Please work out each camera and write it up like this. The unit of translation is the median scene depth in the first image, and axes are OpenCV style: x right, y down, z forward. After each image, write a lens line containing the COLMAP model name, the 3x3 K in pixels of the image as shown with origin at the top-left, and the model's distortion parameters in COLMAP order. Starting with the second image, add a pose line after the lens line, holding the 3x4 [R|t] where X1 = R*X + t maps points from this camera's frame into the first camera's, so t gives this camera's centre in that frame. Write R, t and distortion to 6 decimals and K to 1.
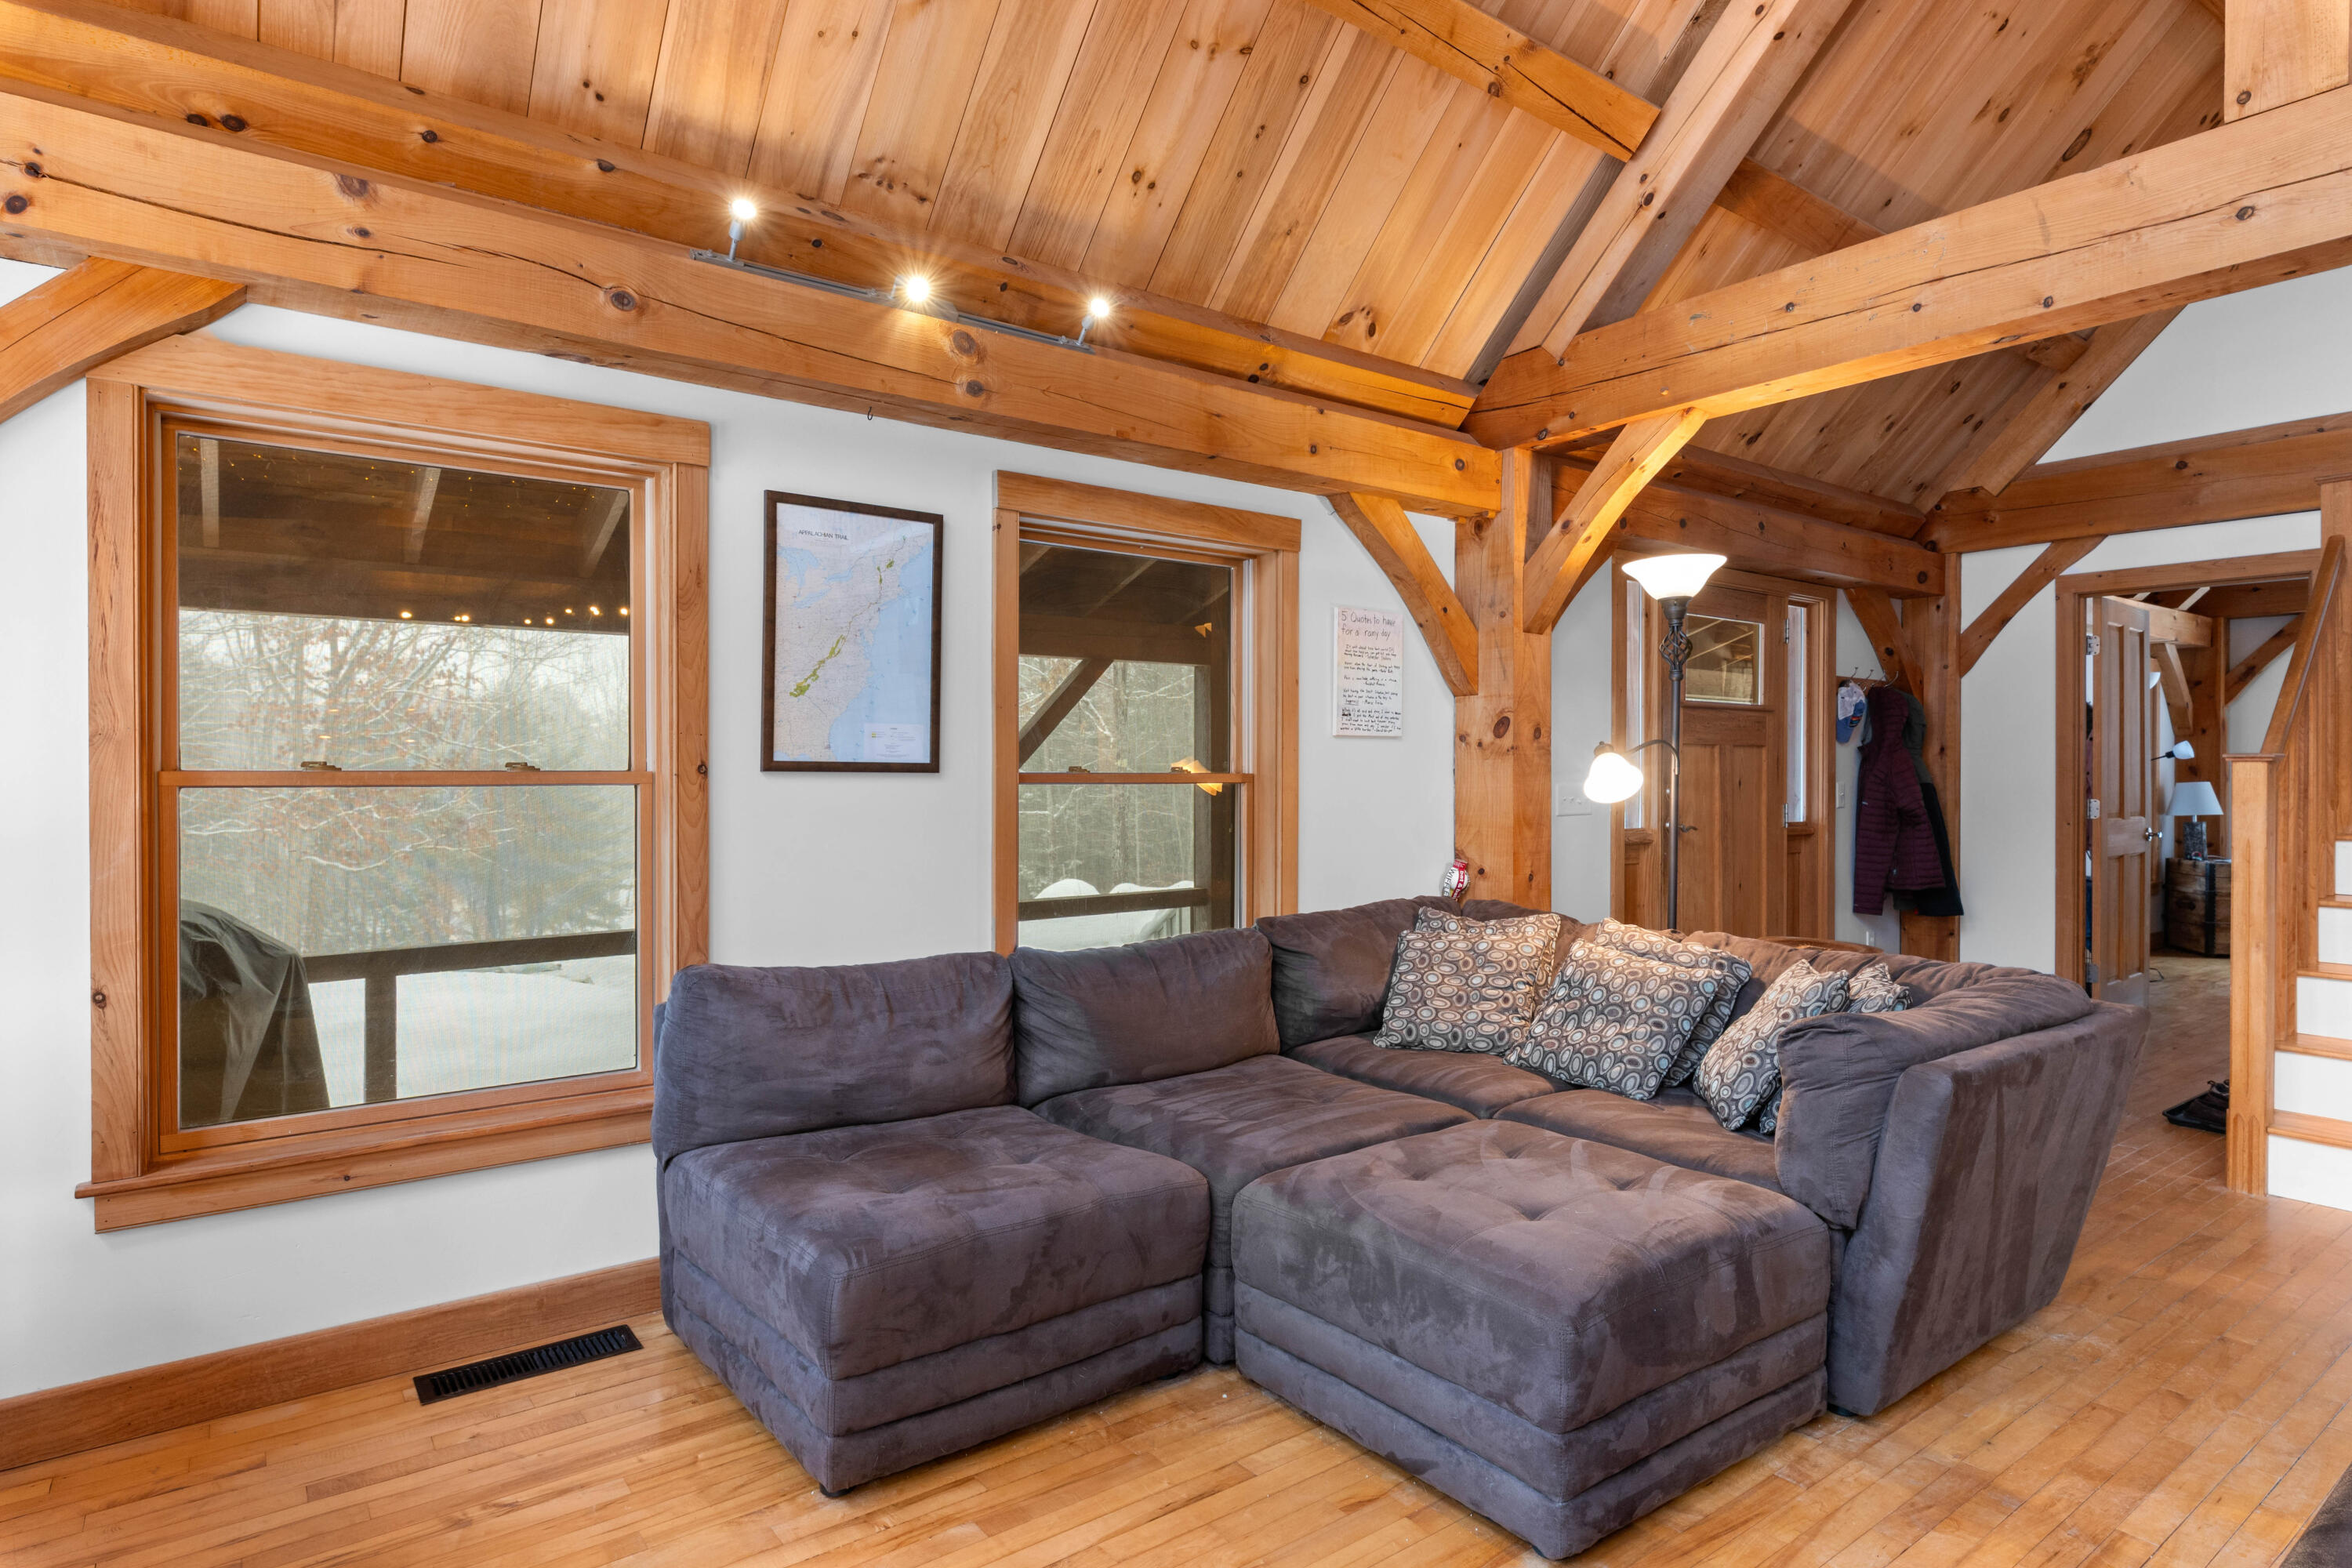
lens RADIAL K [[1274.0, 0, 1178.2], [0, 1274.0, 776.5], [0, 0, 1]] dist [0.000082, -0.000306]
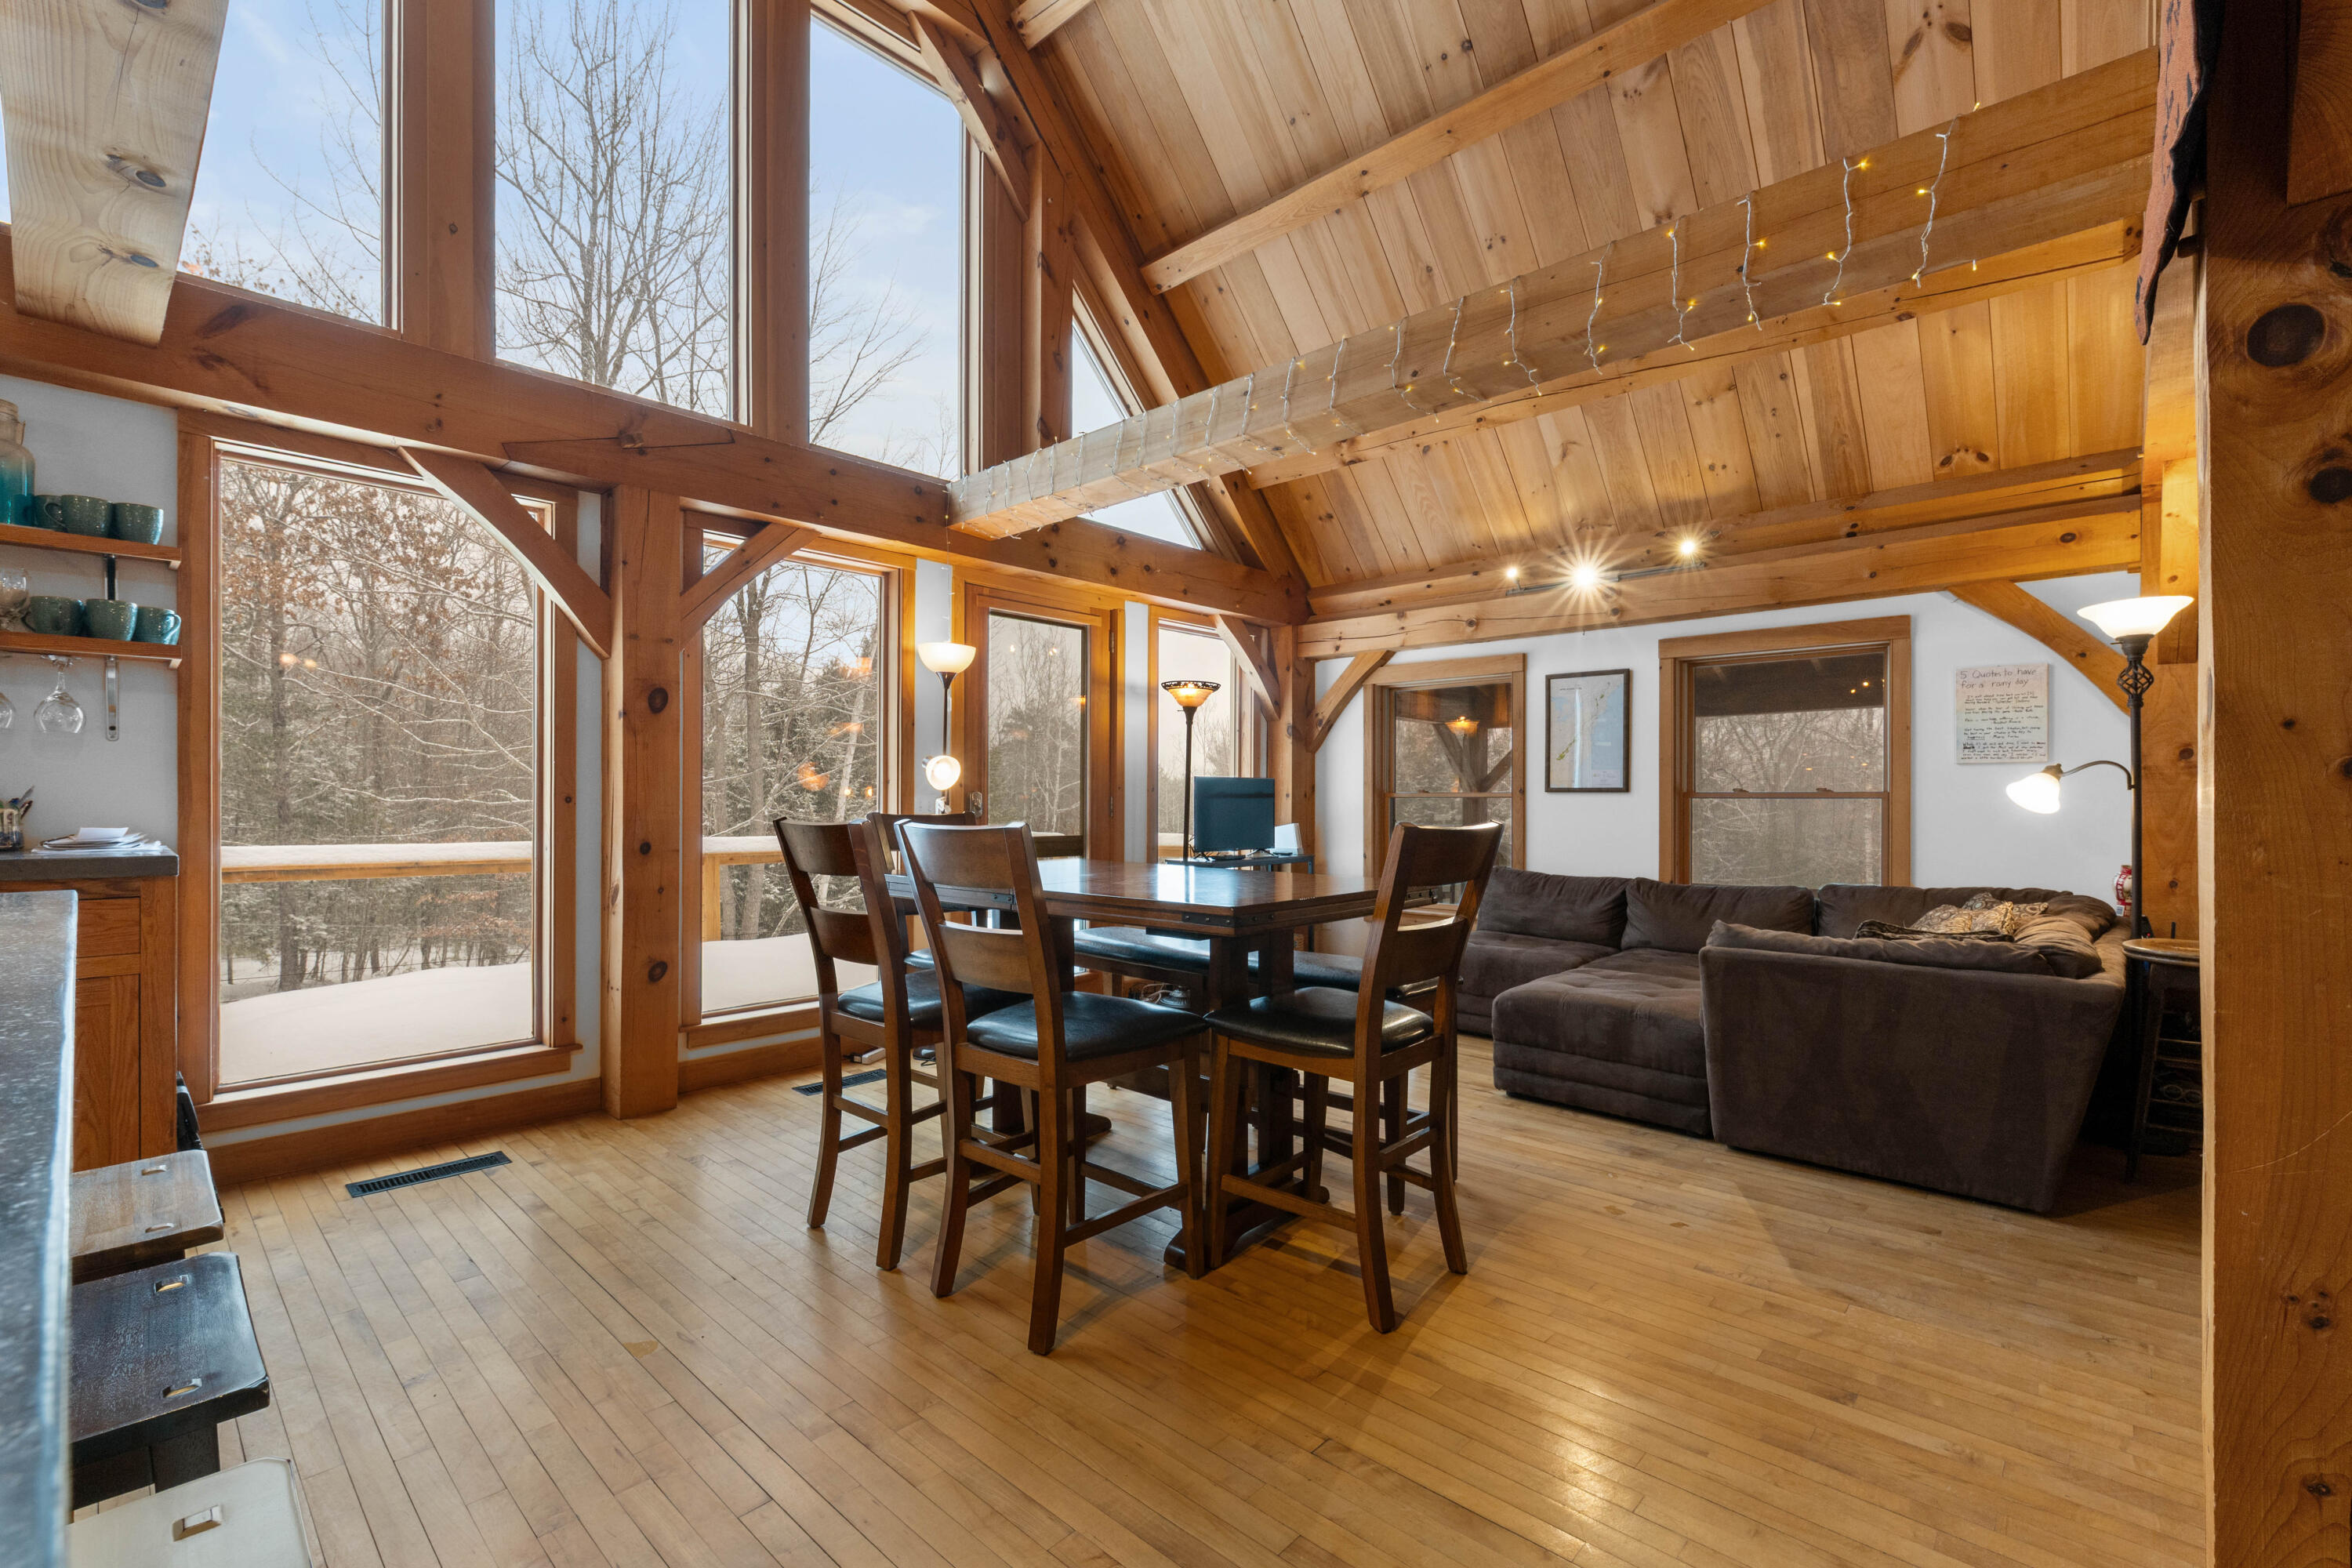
lens RADIAL K [[1017.2, 0, 1187.7], [0, 1017.2, 788.6], [0, 0, 1]] dist [0.004873, -0.001742]
pose [[0.175810, -0.011060, -0.984362, 1.392054], [-0.002499, 0.999929, -0.011681, 0.012345], [0.984421, 0.004513, 0.175769, -0.000818]]
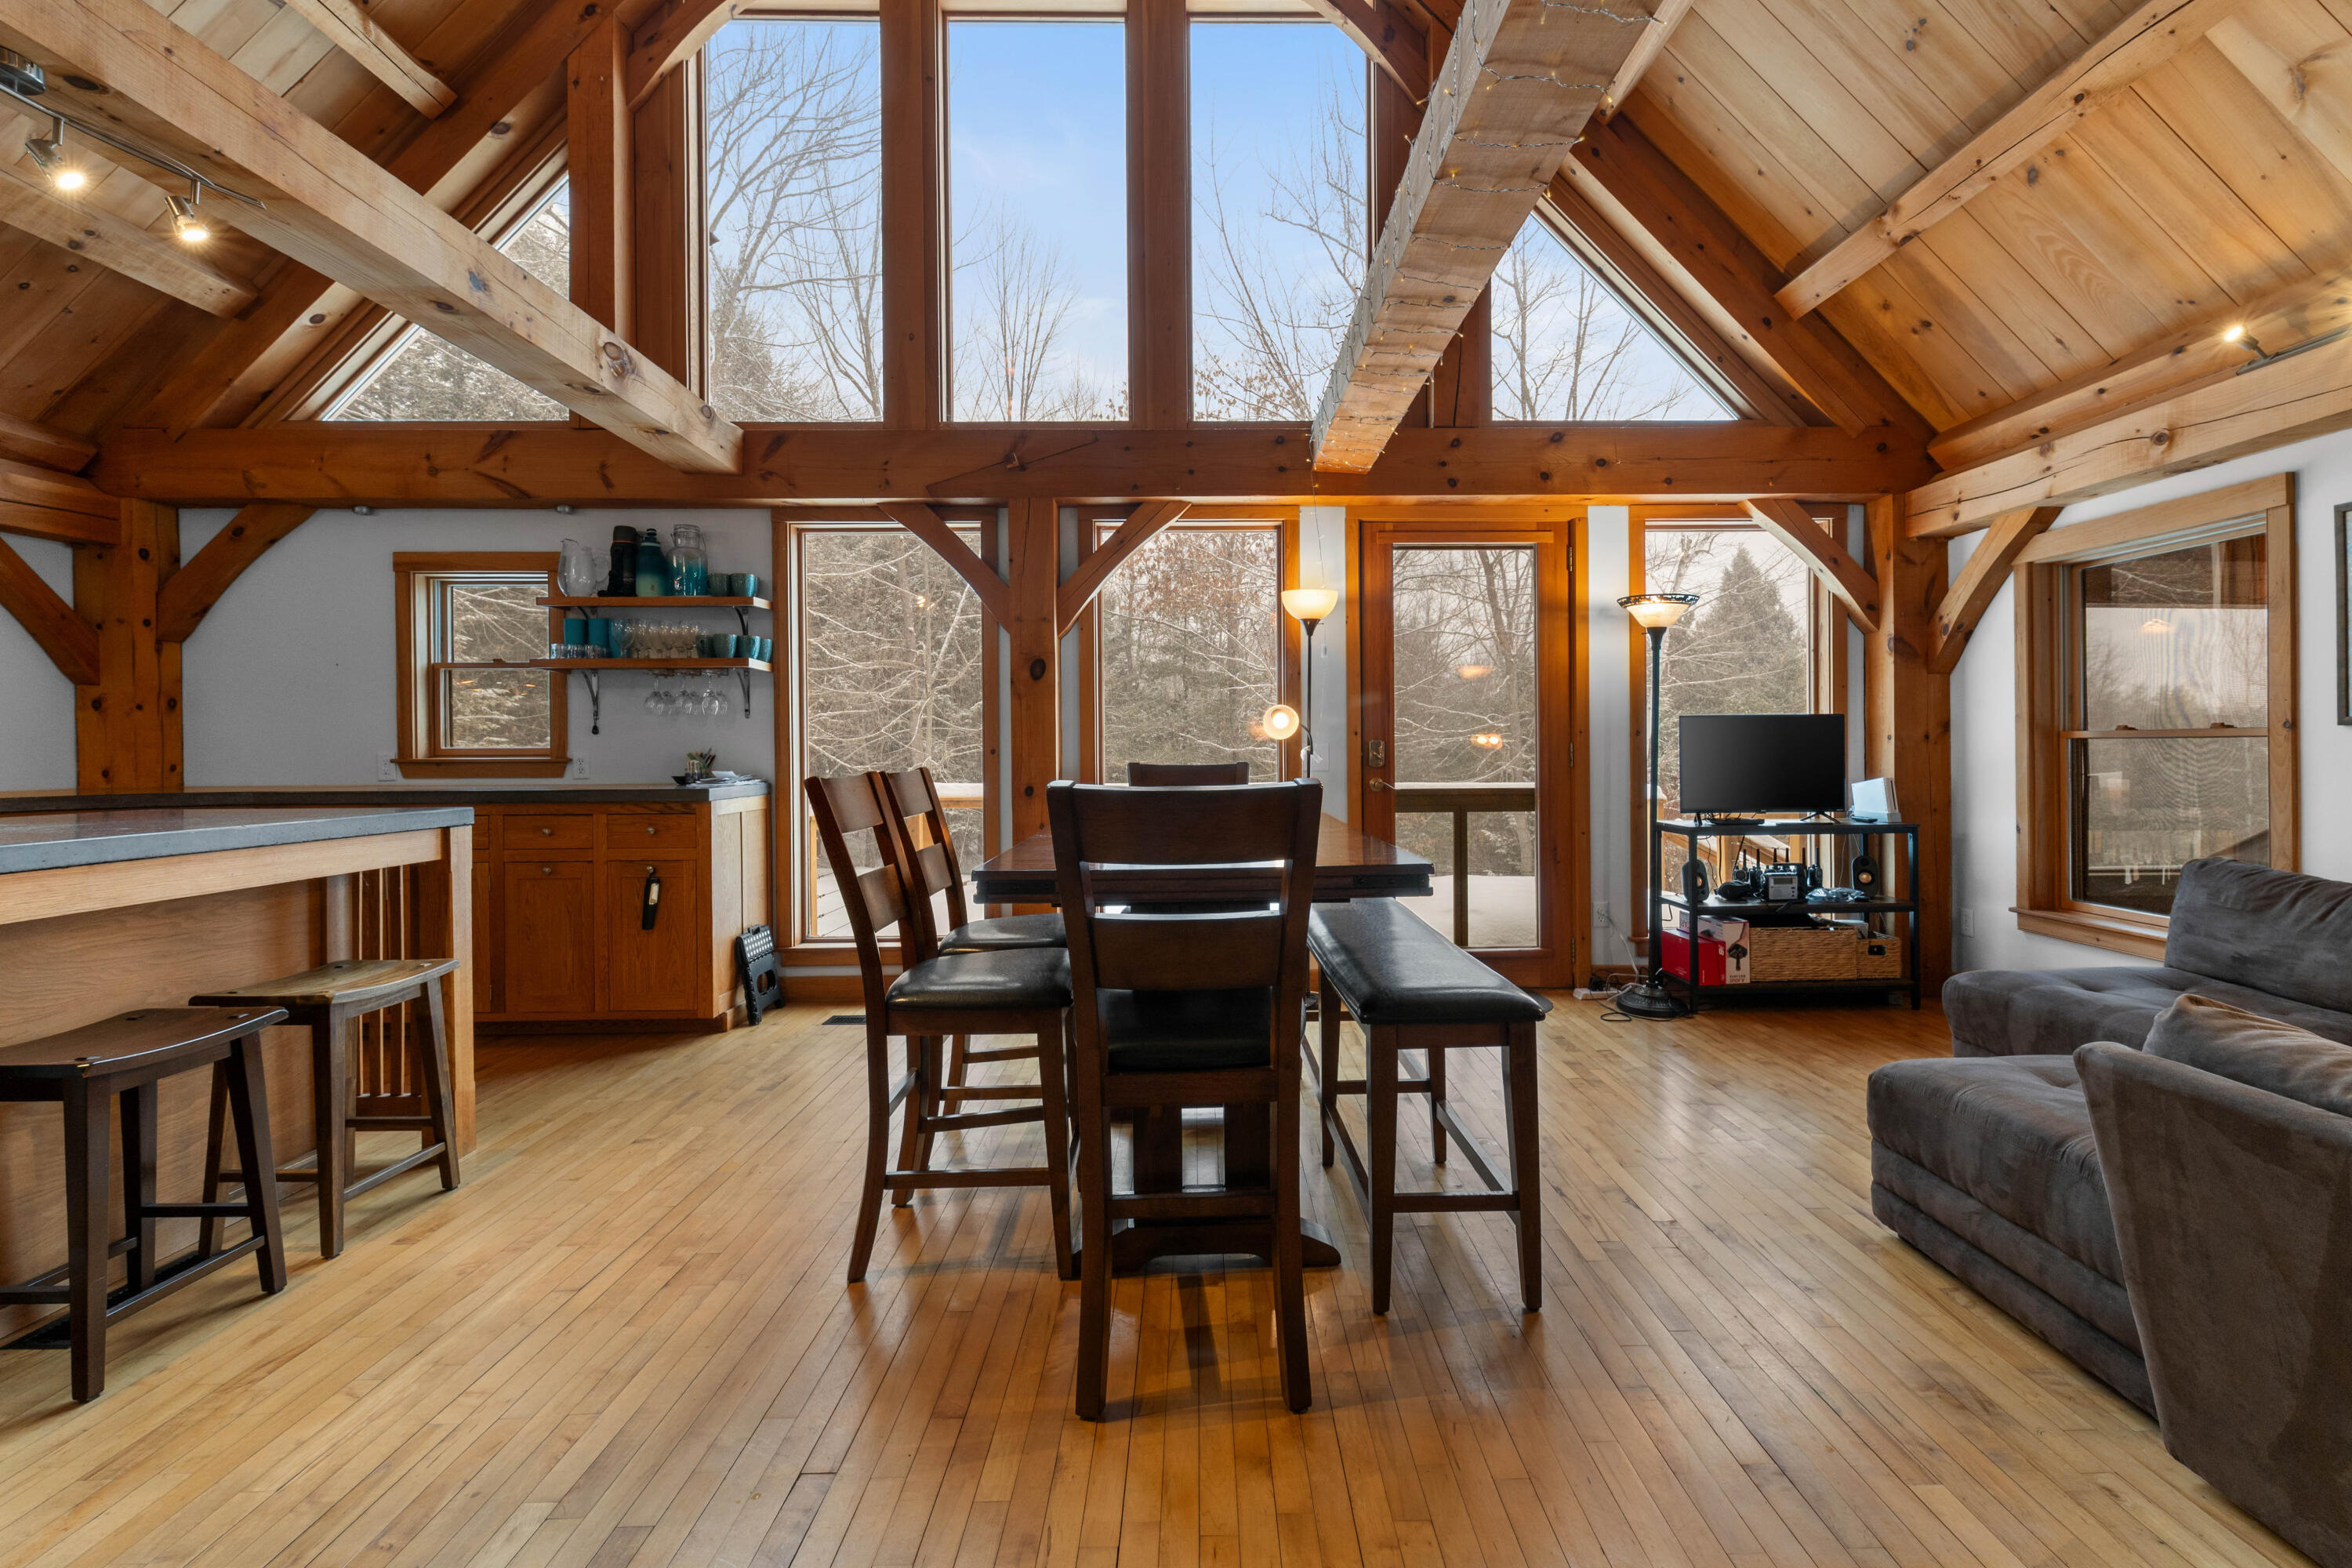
lens RADIAL K [[1017.2, 0, 1212.4], [0, 1017.2, 739.8], [0, 0, 1]] dist [0.004873, -0.001742]
pose [[-0.588976, -0.000929, -0.808150, 1.128573], [0.007329, 0.999952, -0.006490, 0.008118], [0.808118, -0.009745, -0.588941, 0.664819]]
